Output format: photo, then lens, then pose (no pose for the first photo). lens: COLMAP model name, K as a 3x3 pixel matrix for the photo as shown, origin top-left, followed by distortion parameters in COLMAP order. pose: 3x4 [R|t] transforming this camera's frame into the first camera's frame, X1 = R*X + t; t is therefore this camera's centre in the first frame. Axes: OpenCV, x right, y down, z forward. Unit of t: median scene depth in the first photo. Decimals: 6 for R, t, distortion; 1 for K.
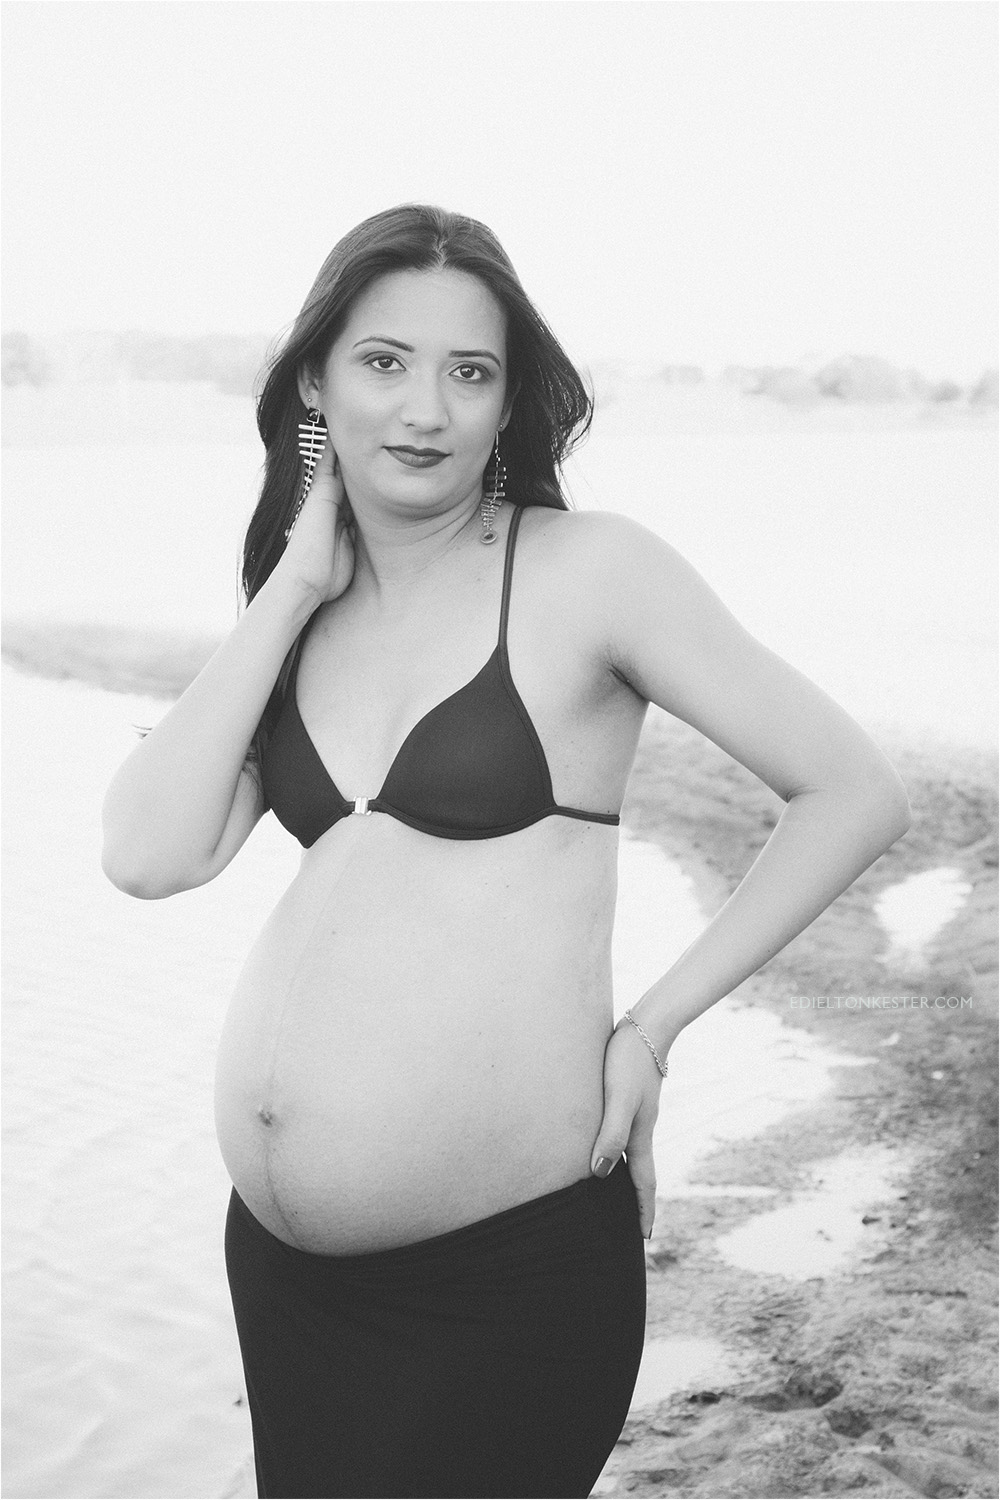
lens RADIAL K [[3200.7, 0, 500.0], [0, 3200.7, 750.0], [0, 0, 1]] dist [0.079123, 0.081365]
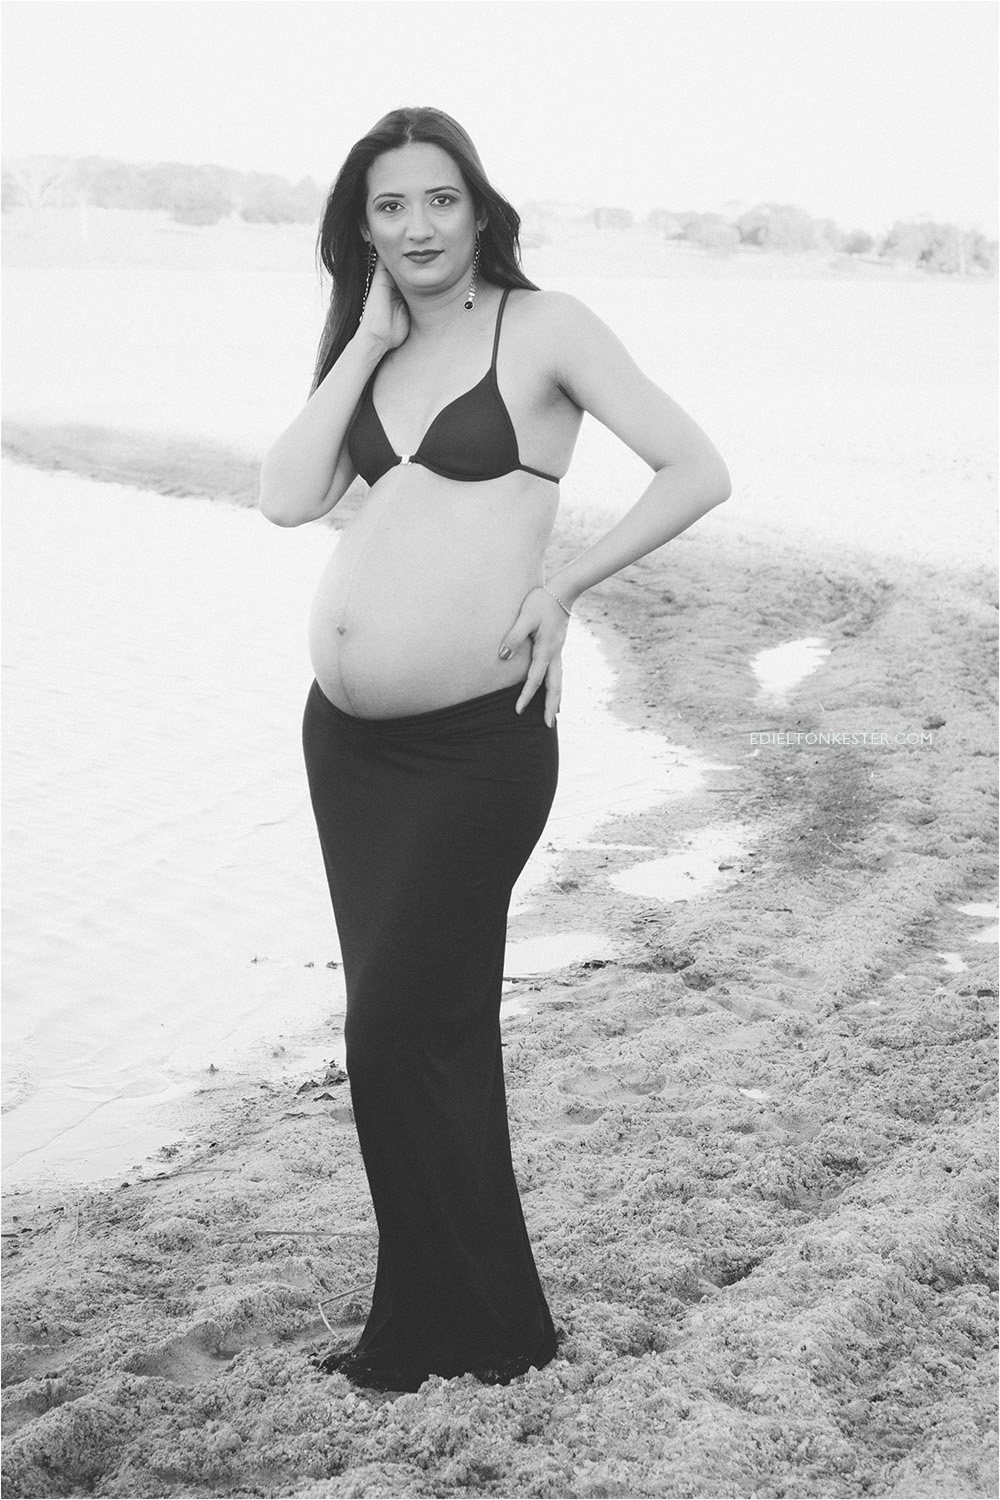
lens RADIAL K [[3200.7, 0, 500.0], [0, 3200.7, 750.0], [0, 0, 1]] dist [0.079123, 0.081365]
pose [[0.999006, 0.034554, 0.028173, -0.015146], [-0.035904, 0.998158, 0.048908, 0.036398], [-0.026431, -0.049871, 0.998406, -0.296587]]
